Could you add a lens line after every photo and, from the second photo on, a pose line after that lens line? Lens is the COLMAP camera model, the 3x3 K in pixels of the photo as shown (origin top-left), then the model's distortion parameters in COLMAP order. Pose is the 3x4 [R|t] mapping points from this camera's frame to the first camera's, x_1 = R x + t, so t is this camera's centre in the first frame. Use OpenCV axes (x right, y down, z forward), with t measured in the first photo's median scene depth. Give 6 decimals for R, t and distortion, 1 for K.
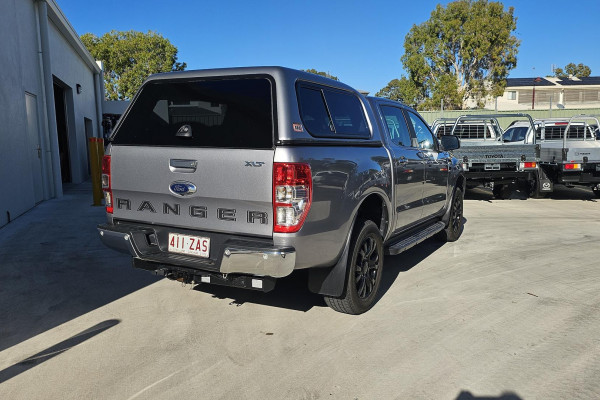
lens RADIAL K [[486.9, 0, 310.8], [0, 486.9, 198.2], [0, 0, 1]] dist [0.042078, -0.005483]
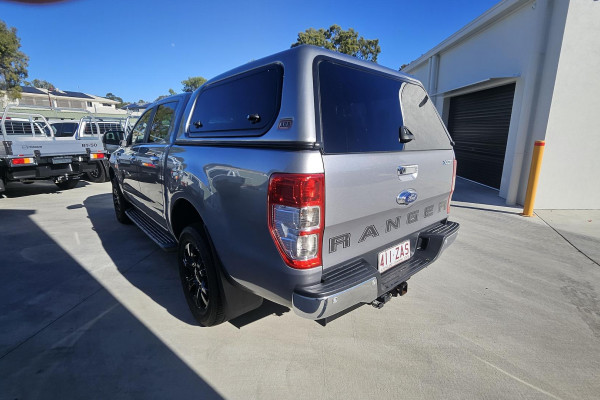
lens RADIAL K [[278.5, 0, 300.6], [0, 278.5, 191.2], [0, 0, 1]] dist [-0.004692, -0.000760]
pose [[0.357048, -0.185570, 0.915467, -0.771137], [0.105038, 0.981828, 0.158055, -0.128294], [-0.928162, 0.039726, 0.370051, 0.950689]]
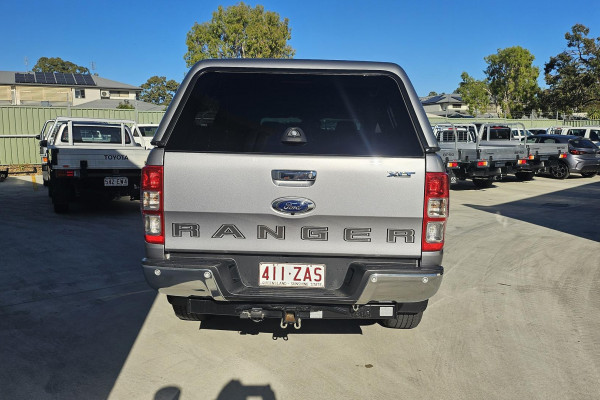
lens RADIAL K [[486.9, 0, 310.8], [0, 486.9, 198.2], [0, 0, 1]] dist [0.042078, -0.005483]
pose [[0.893081, -0.041307, 0.447997, -0.570191], [0.041153, 0.999102, 0.010083, -0.038133], [-0.448011, 0.009431, 0.893978, 0.259030]]
